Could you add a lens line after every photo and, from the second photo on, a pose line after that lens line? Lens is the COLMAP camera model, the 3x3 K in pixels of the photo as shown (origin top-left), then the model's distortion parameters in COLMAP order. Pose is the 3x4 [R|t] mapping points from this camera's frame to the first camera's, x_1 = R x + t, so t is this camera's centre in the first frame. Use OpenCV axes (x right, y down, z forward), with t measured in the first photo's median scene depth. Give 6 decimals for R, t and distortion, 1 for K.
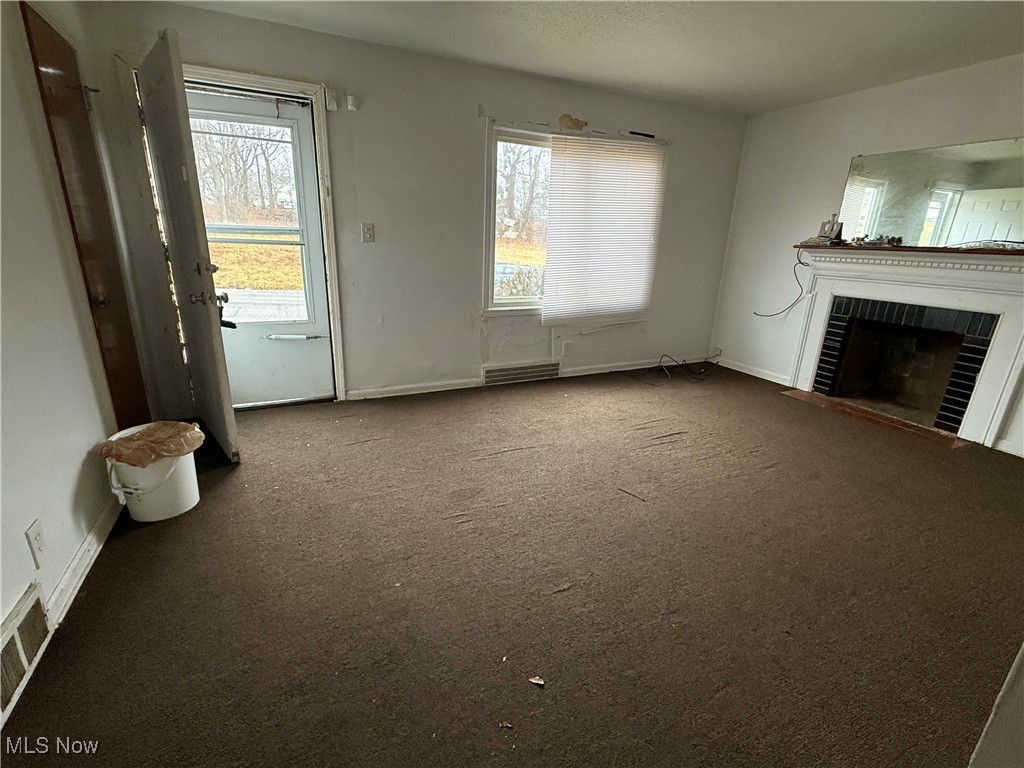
lens RADIAL K [[467.6, 0, 509.1], [0, 467.6, 379.6], [0, 0, 1]] dist [0.005349, -0.001205]
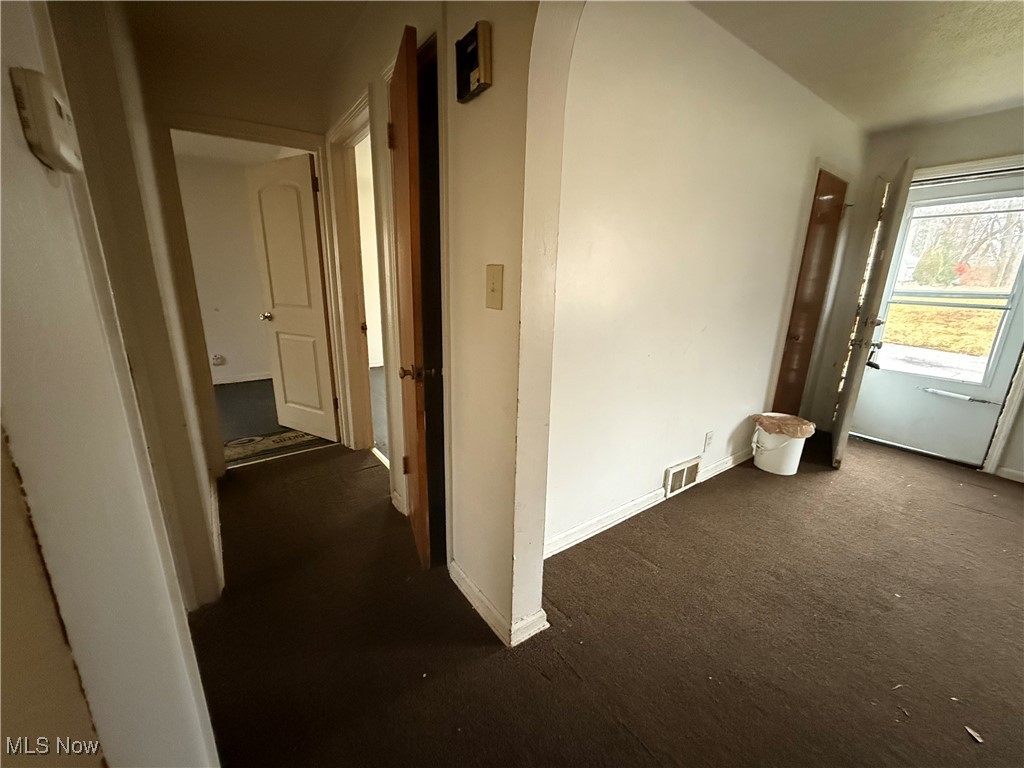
lens RADIAL K [[406.9, 0, 512.1], [0, 406.9, 386.8], [0, 0, 1]] dist [0.001982, 0.000663]
pose [[0.178596, 0.225722, -0.957681, 0.351799], [-0.305832, 0.937852, 0.164015, 0.065835], [0.935184, 0.263597, 0.236530, -0.207753]]
